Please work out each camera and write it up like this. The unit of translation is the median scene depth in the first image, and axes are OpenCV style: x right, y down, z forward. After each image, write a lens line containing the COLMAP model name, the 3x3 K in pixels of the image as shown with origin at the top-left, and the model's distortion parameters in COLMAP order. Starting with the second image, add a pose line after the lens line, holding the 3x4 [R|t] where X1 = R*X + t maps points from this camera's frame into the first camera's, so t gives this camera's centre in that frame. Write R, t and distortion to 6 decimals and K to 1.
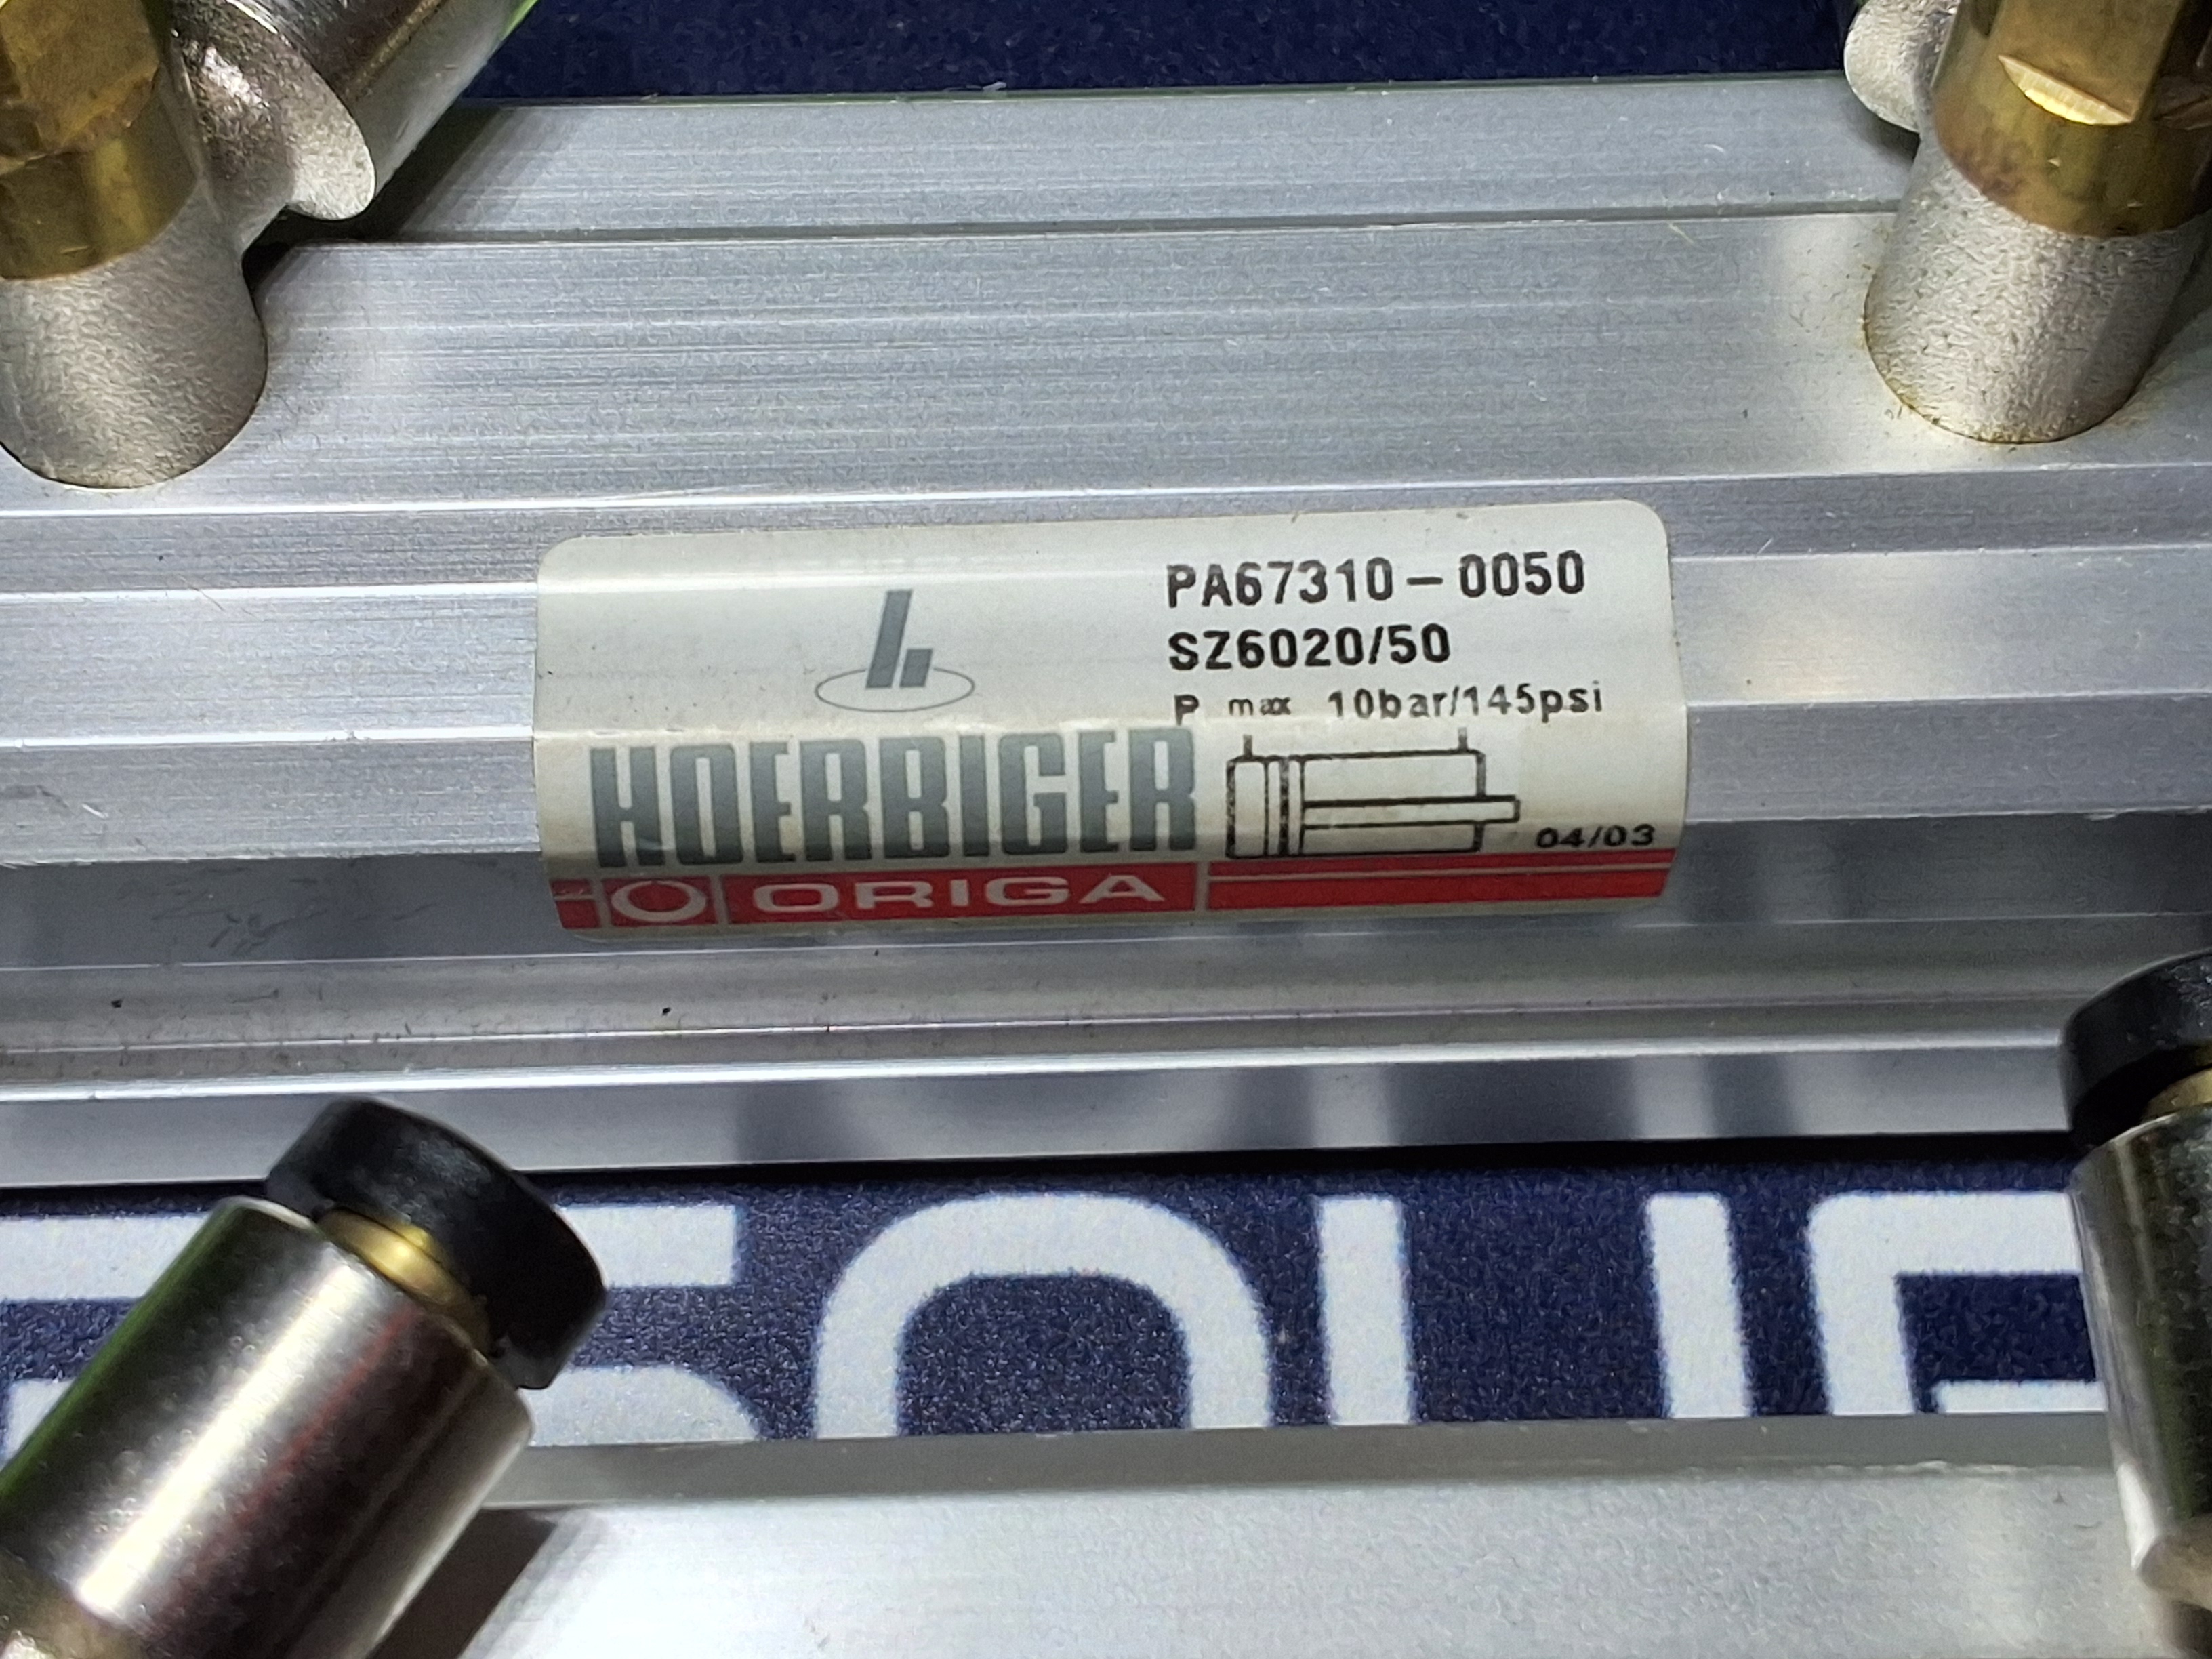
lens RADIAL K [[4818.8, 0, 1106.0], [0, 4818.8, 829.5], [0, 0, 1]] dist [-0.001291, 2.908549]
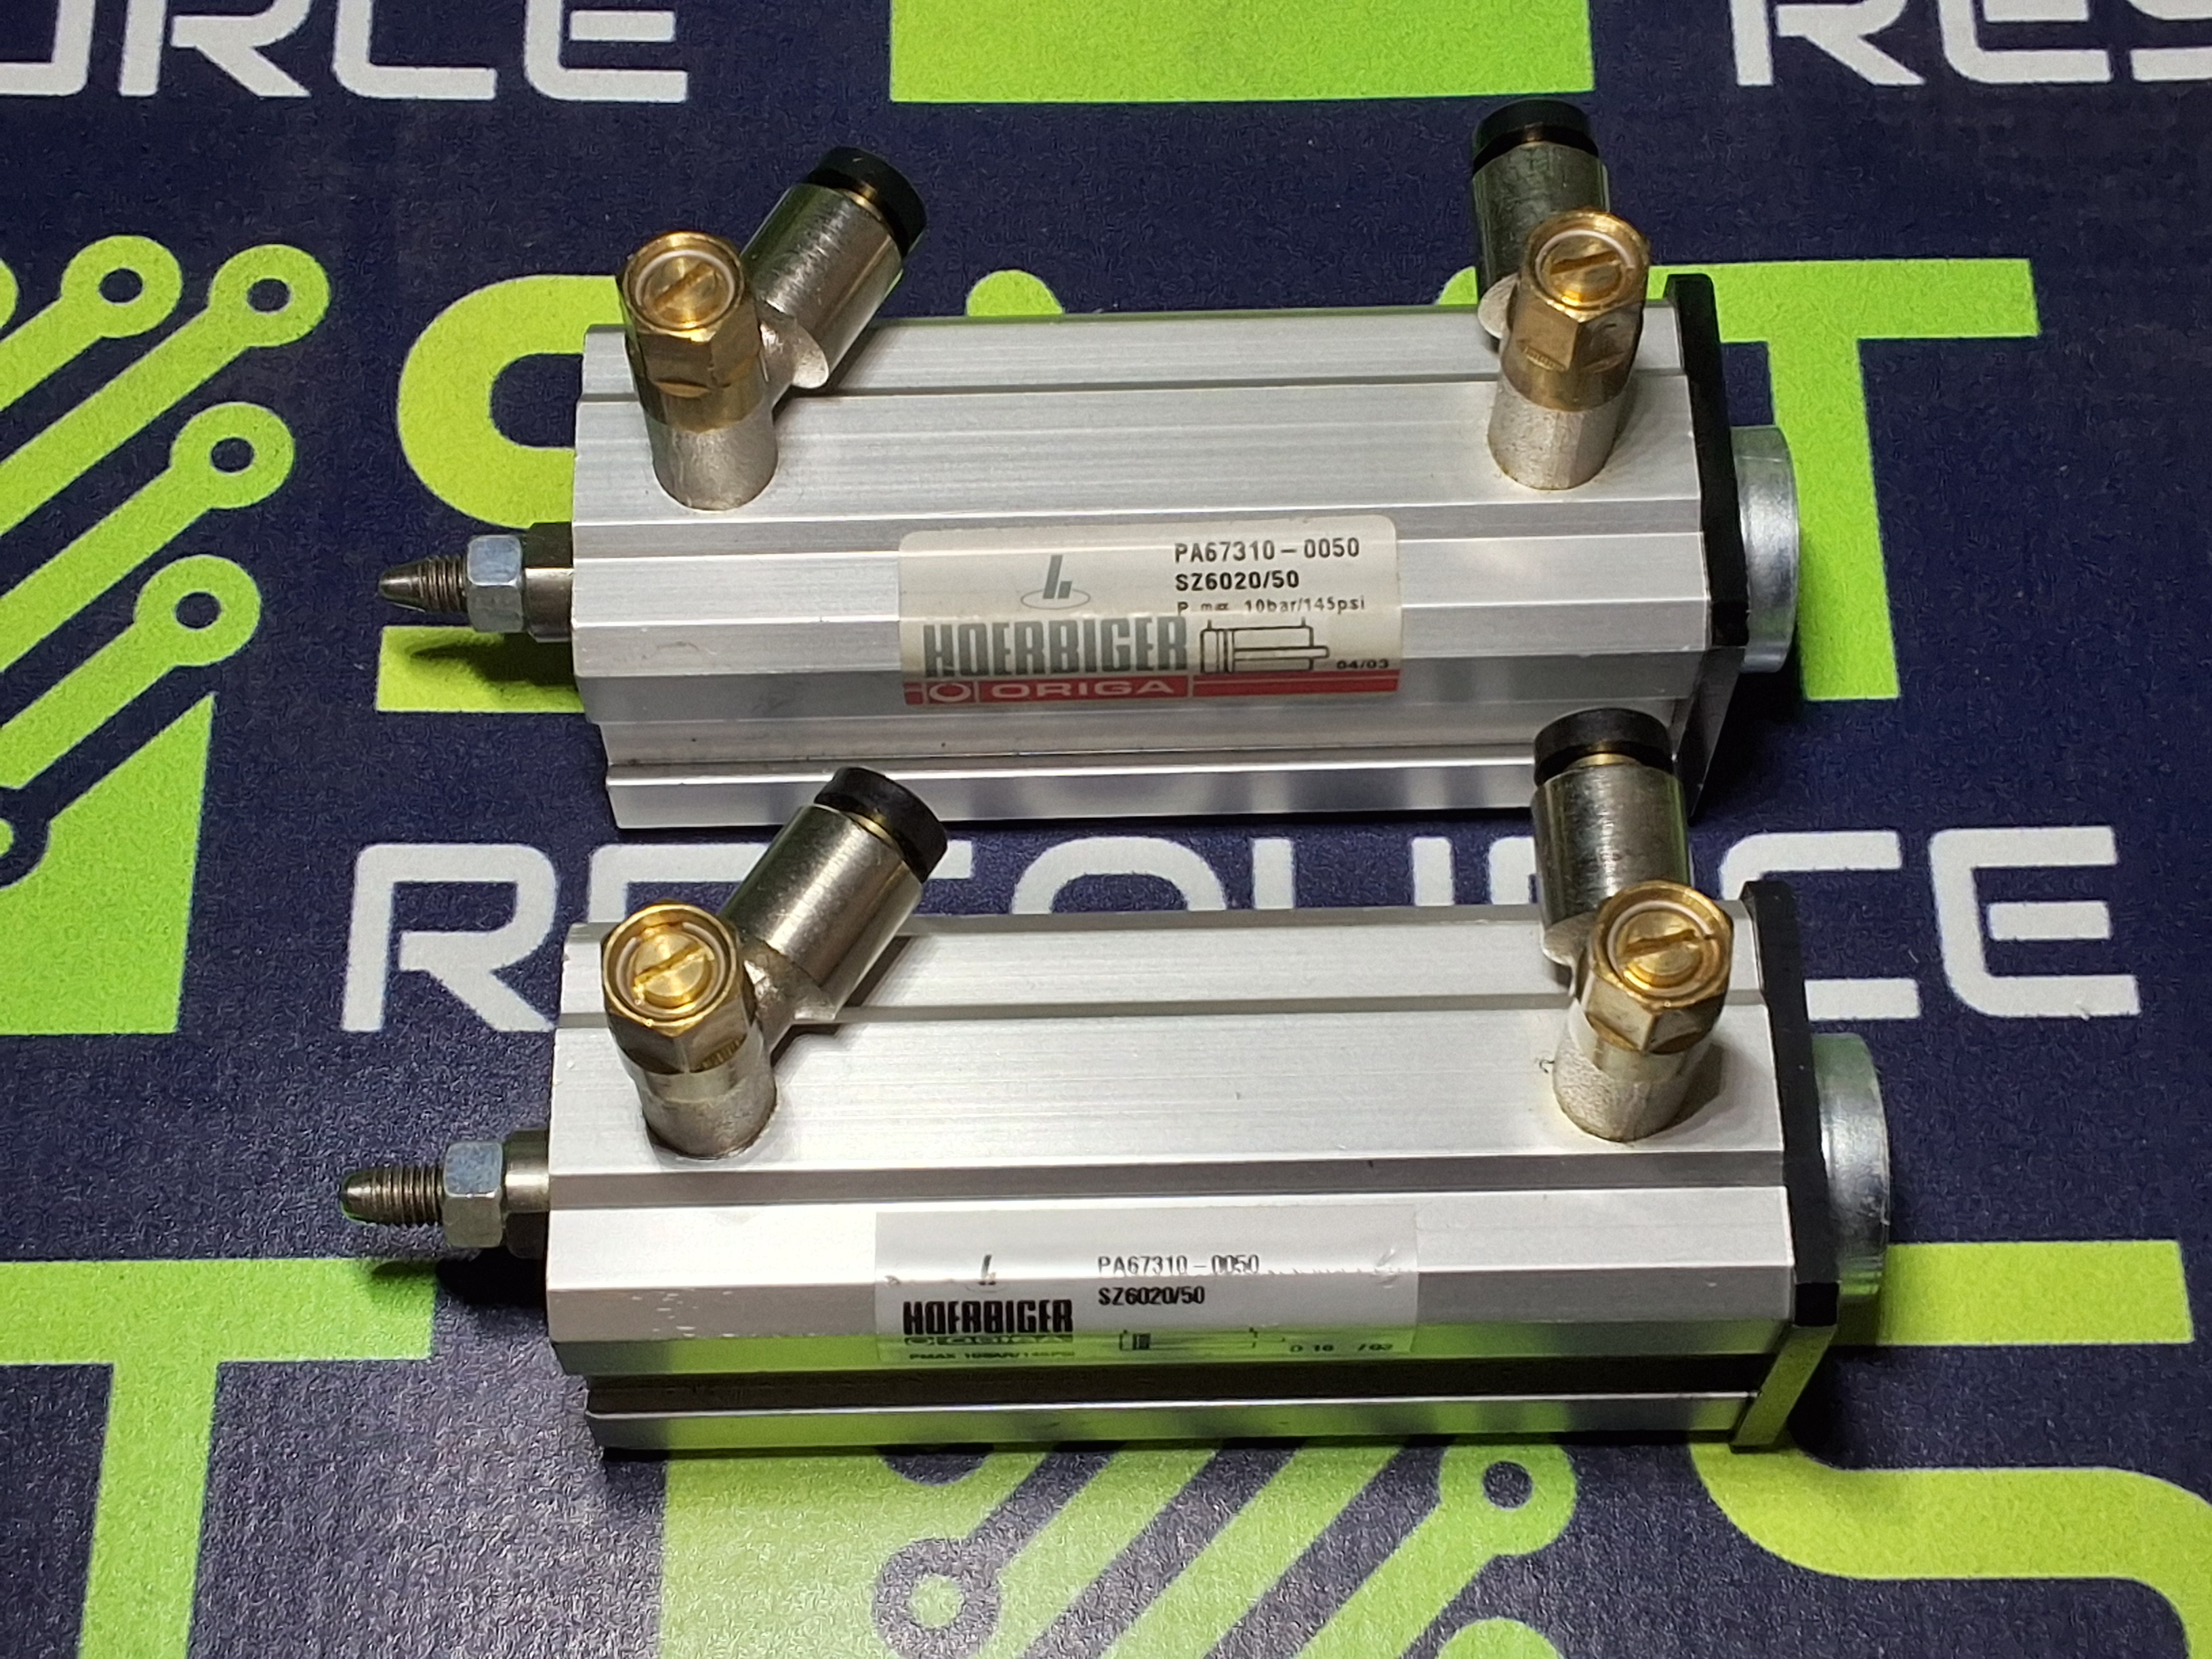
lens RADIAL K [[4818.8, 0, 1106.0], [0, 4818.8, 829.5], [0, 0, 1]] dist [-0.001291, 2.908549]
pose [[0.999879, 0.001647, -0.015497, 0.015730], [-0.001076, 0.999323, 0.036771, -0.003972], [0.015547, -0.036750, 0.999204, -1.280701]]
